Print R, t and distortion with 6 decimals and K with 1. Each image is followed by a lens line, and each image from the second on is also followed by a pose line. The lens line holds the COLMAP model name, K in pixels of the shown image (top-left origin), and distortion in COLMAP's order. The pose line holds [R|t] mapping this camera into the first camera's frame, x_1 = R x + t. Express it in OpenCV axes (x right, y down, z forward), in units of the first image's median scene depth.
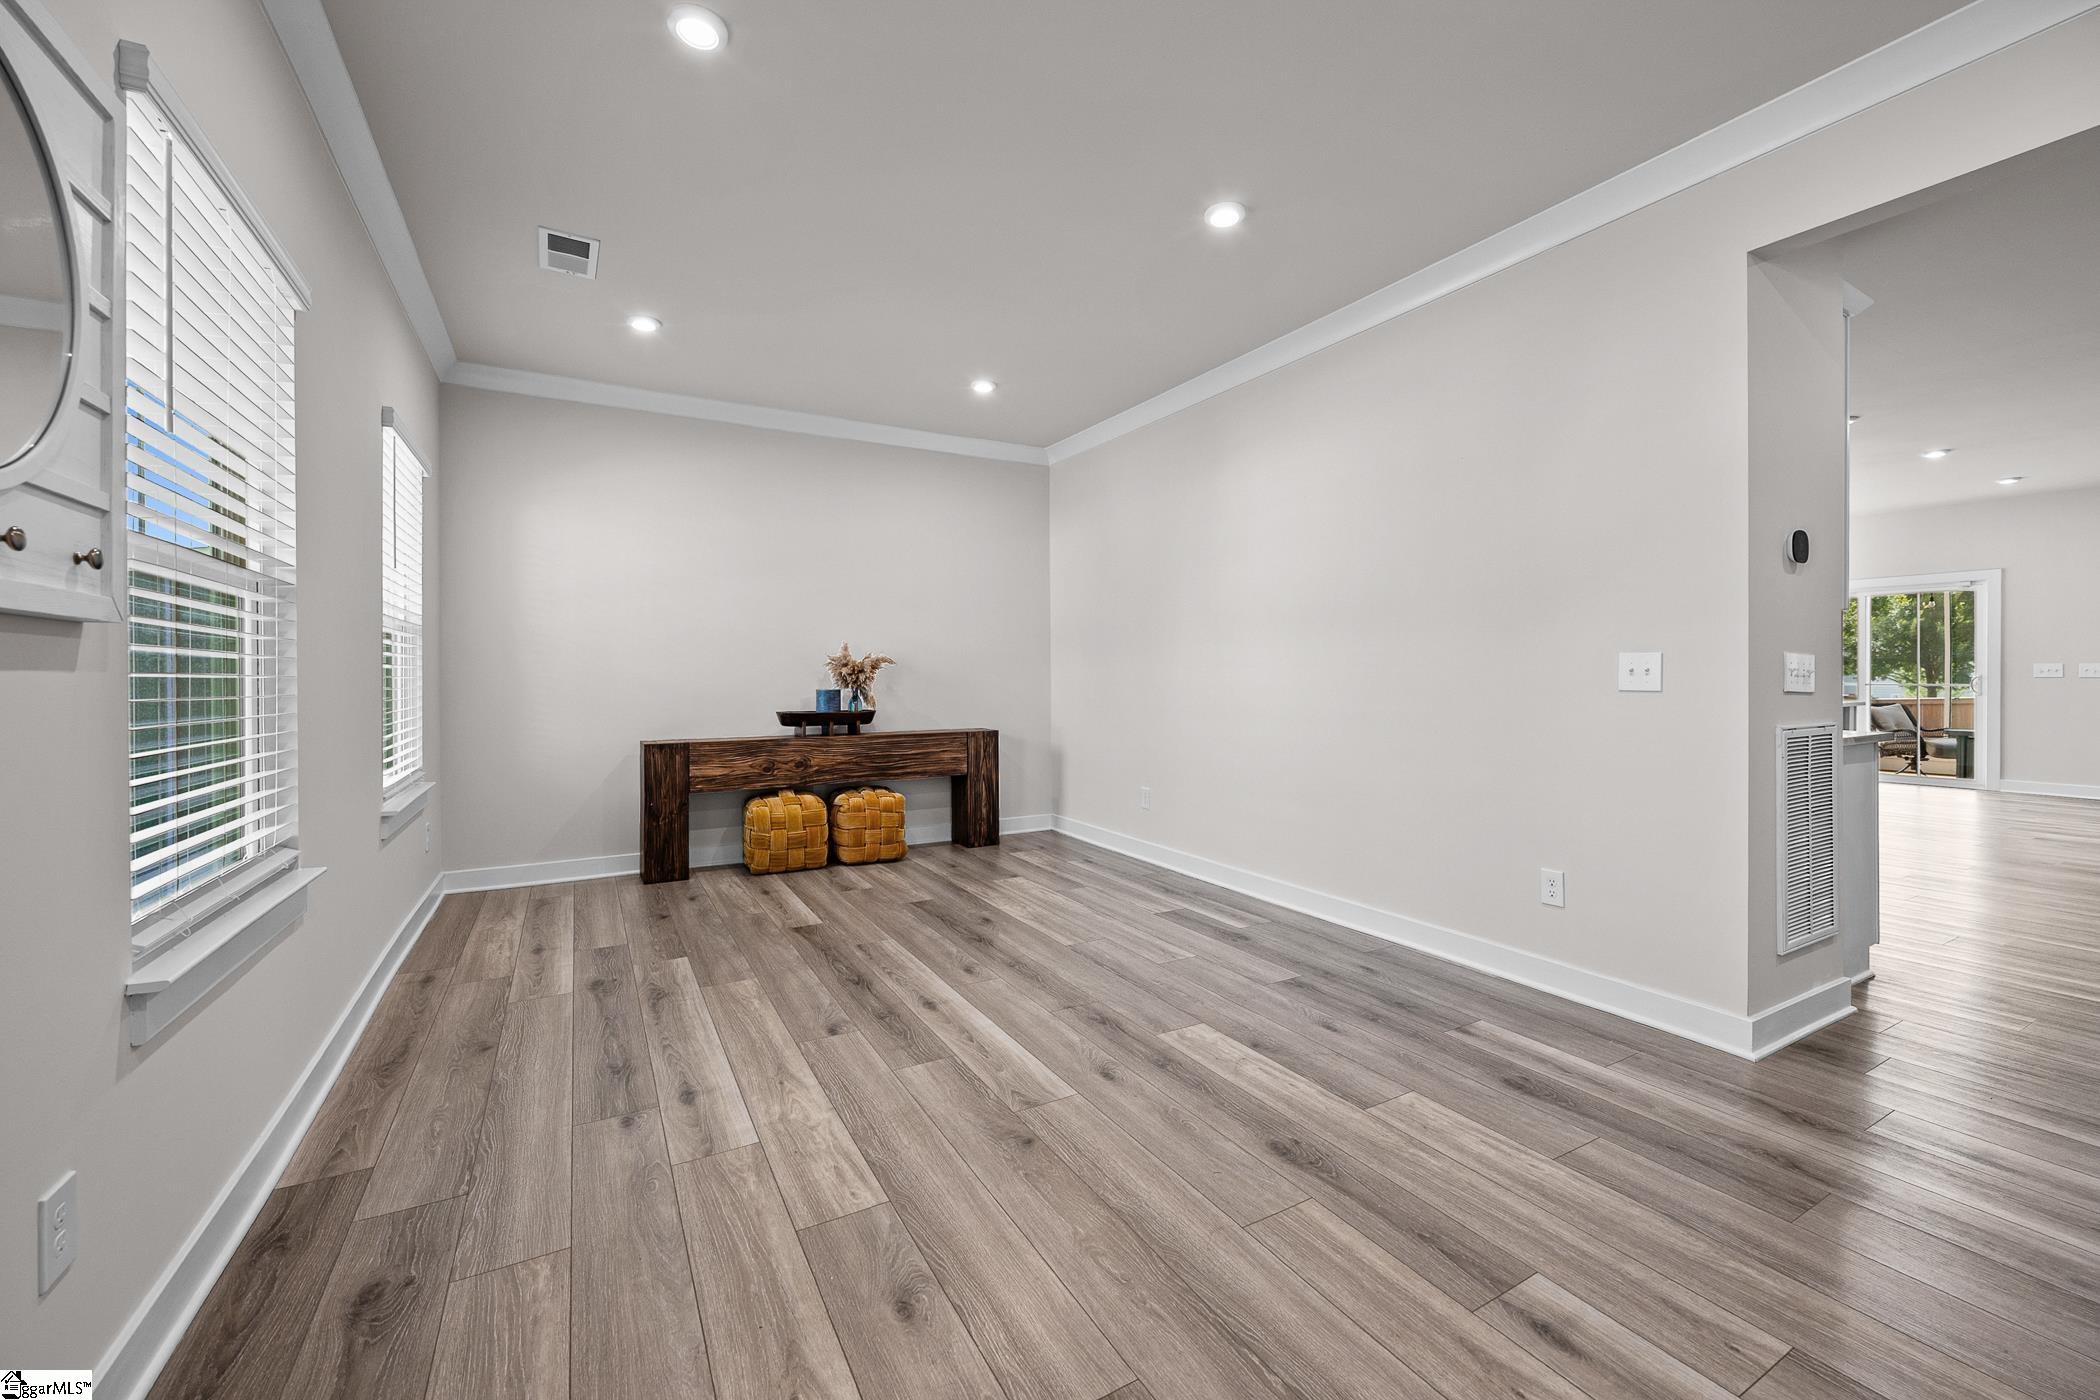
lens RADIAL K [[838.5, 0, 1043.3], [0, 838.5, 685.4], [0, 0, 1]] dist [0.003453, 0.000674]
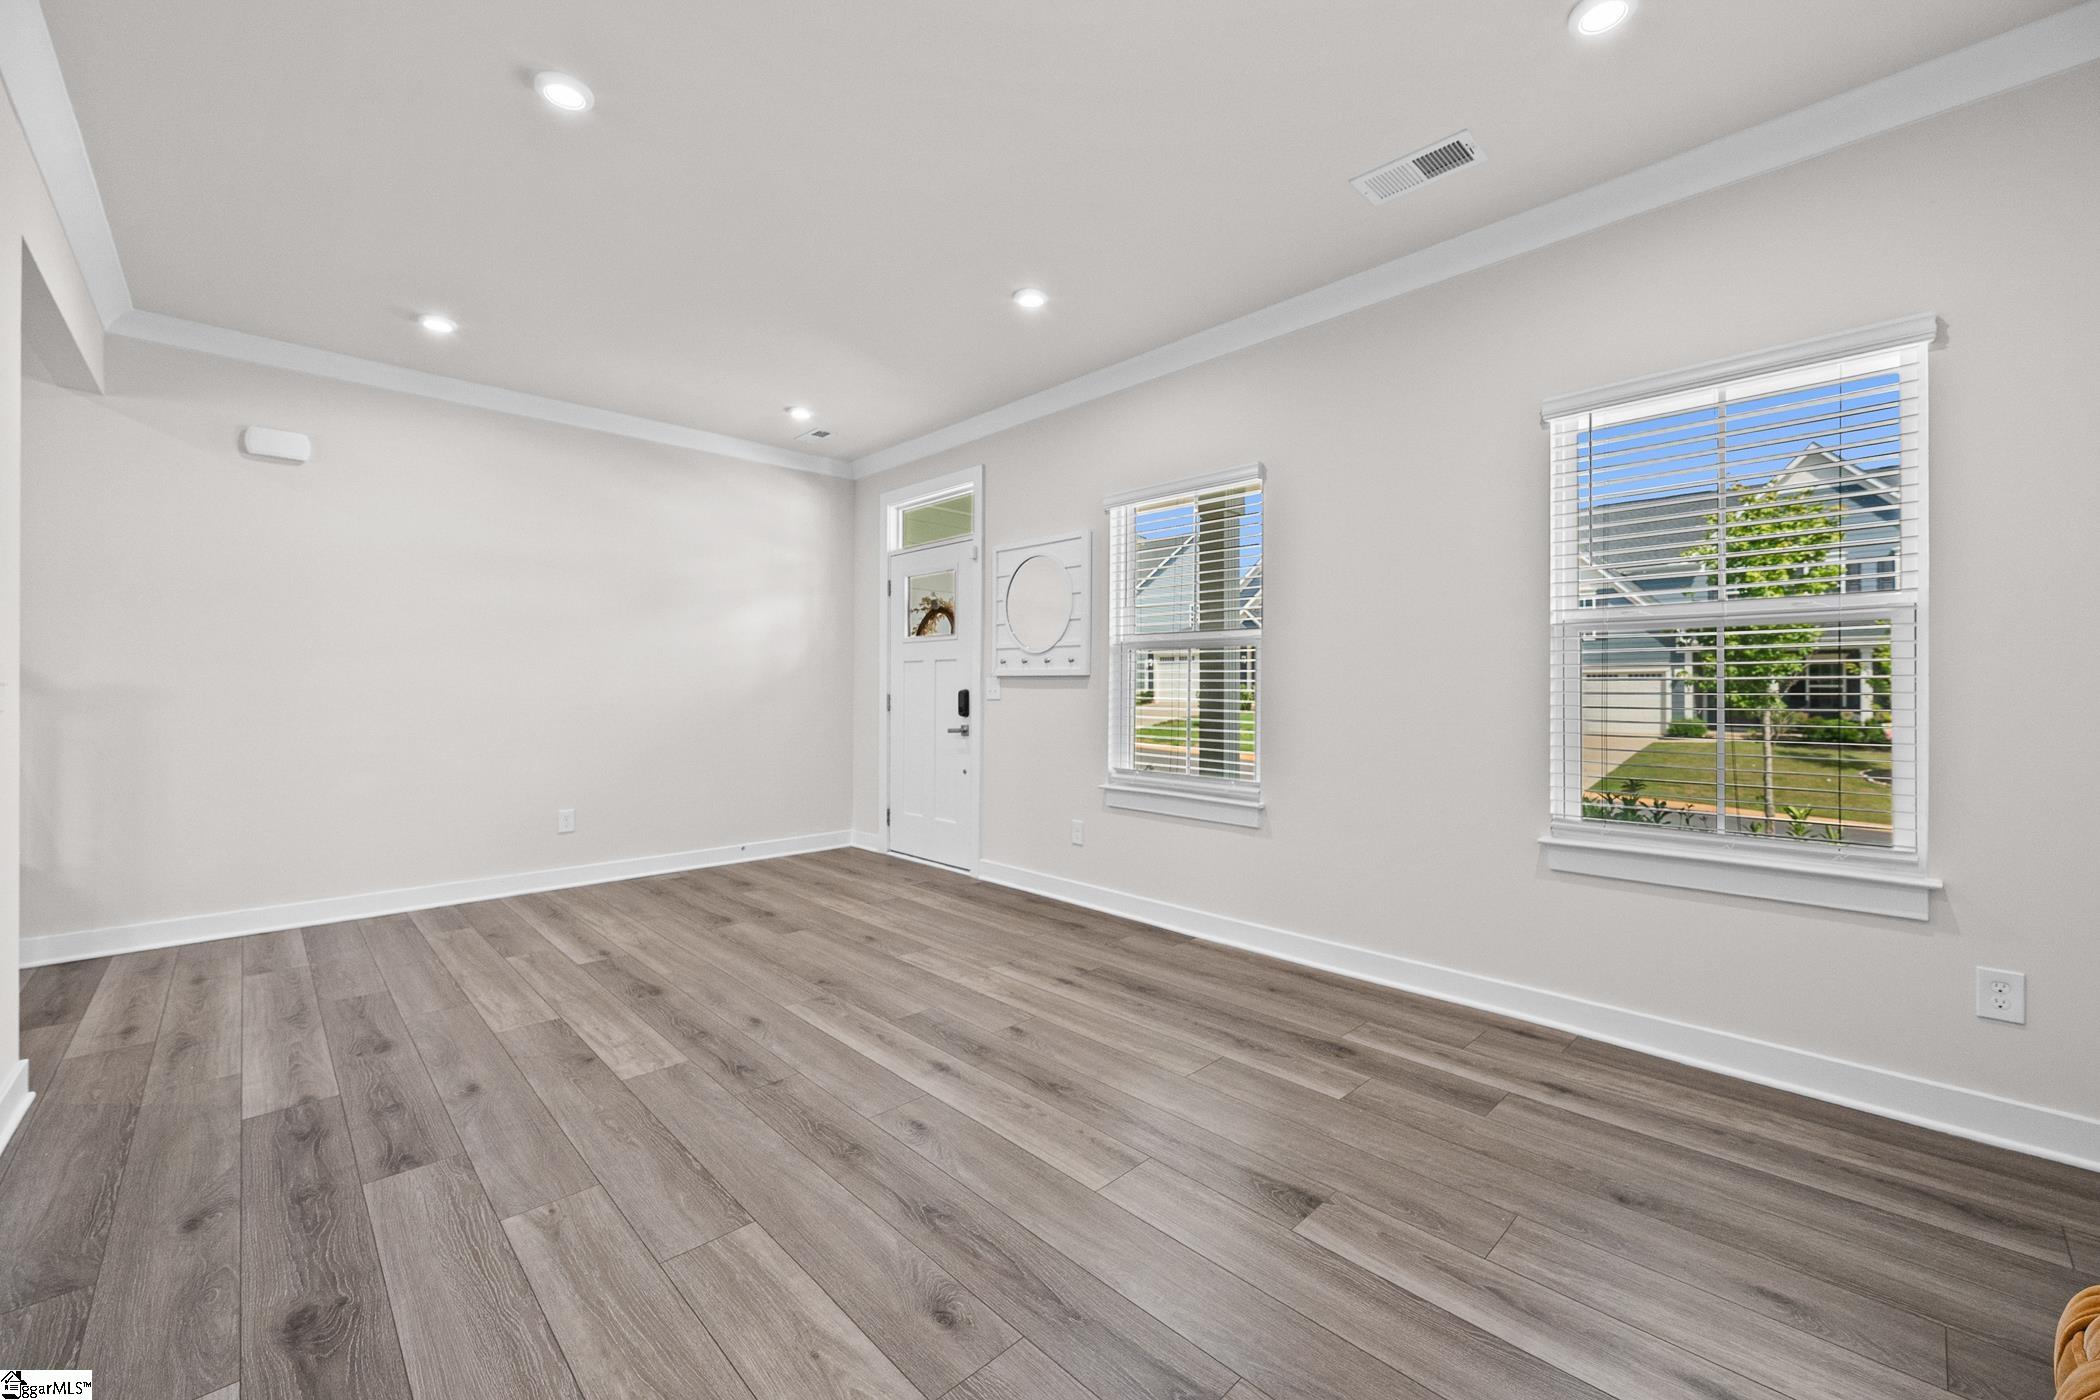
lens RADIAL K [[838.5, 0, 1043.3], [0, 838.5, 685.4], [0, 0, 1]] dist [0.003453, 0.000674]
pose [[-0.968209, -0.000720, -0.250141, -0.017856], [-0.002637, 0.999970, 0.007328, -0.023493], [0.250128, 0.007755, -0.968182, 1.780207]]
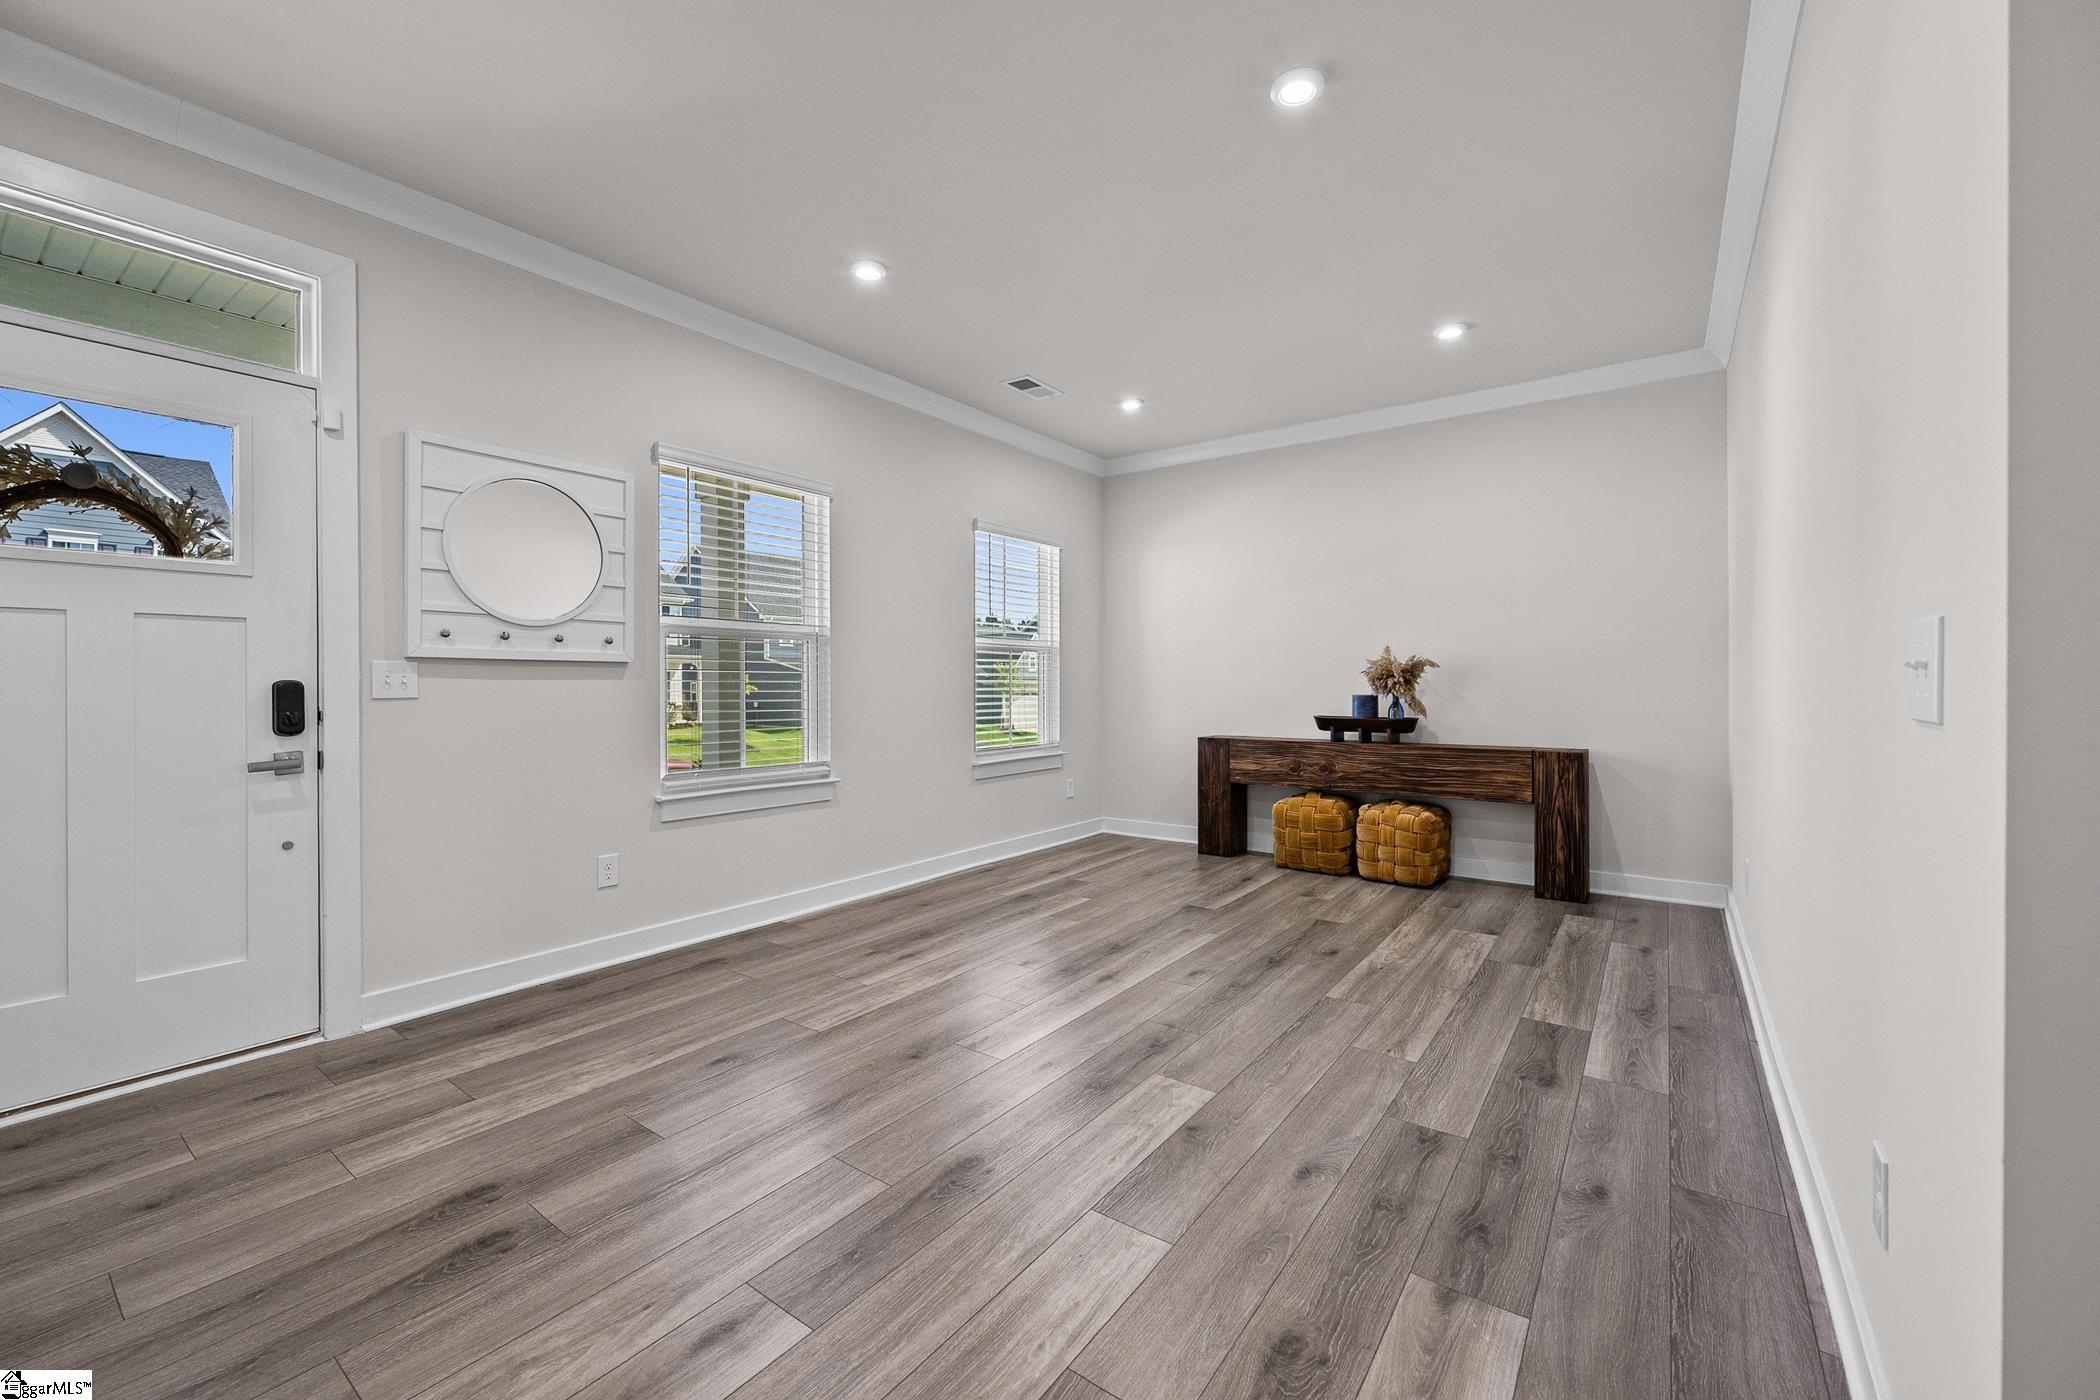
lens RADIAL K [[838.5, 0, 1043.3], [0, 838.5, 685.4], [0, 0, 1]] dist [0.003453, 0.000674]
pose [[0.411018, 0.004075, -0.911618, 0.798391], [-0.009163, 0.999958, 0.000339, -0.005201], [0.911581, 0.008213, 0.411038, 0.442831]]
